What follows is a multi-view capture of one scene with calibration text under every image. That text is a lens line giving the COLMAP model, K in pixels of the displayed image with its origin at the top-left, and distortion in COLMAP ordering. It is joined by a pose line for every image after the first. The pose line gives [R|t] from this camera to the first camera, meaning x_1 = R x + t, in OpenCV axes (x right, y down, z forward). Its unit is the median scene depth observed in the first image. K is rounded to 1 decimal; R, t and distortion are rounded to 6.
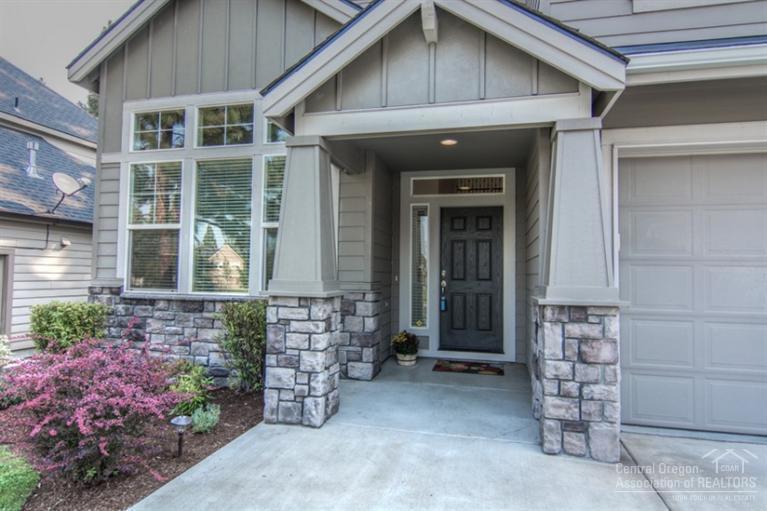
lens RADIAL K [[447.5, 0, 390.2], [0, 447.5, 255.6], [0, 0, 1]] dist [0.000720, -0.003684]
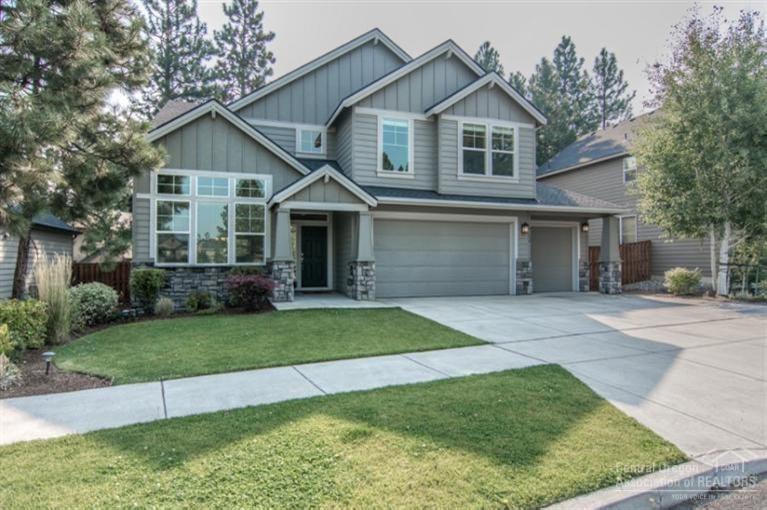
lens RADIAL K [[447.5, 0, 384.5], [0, 447.5, 255.5], [0, 0, 1]] dist [0.000720, -0.003684]
pose [[0.831461, -0.004602, 0.555564, -1.332879], [-0.009694, 0.999693, 0.022789, -0.023693], [-0.555499, -0.024334, 0.831161, -1.925209]]
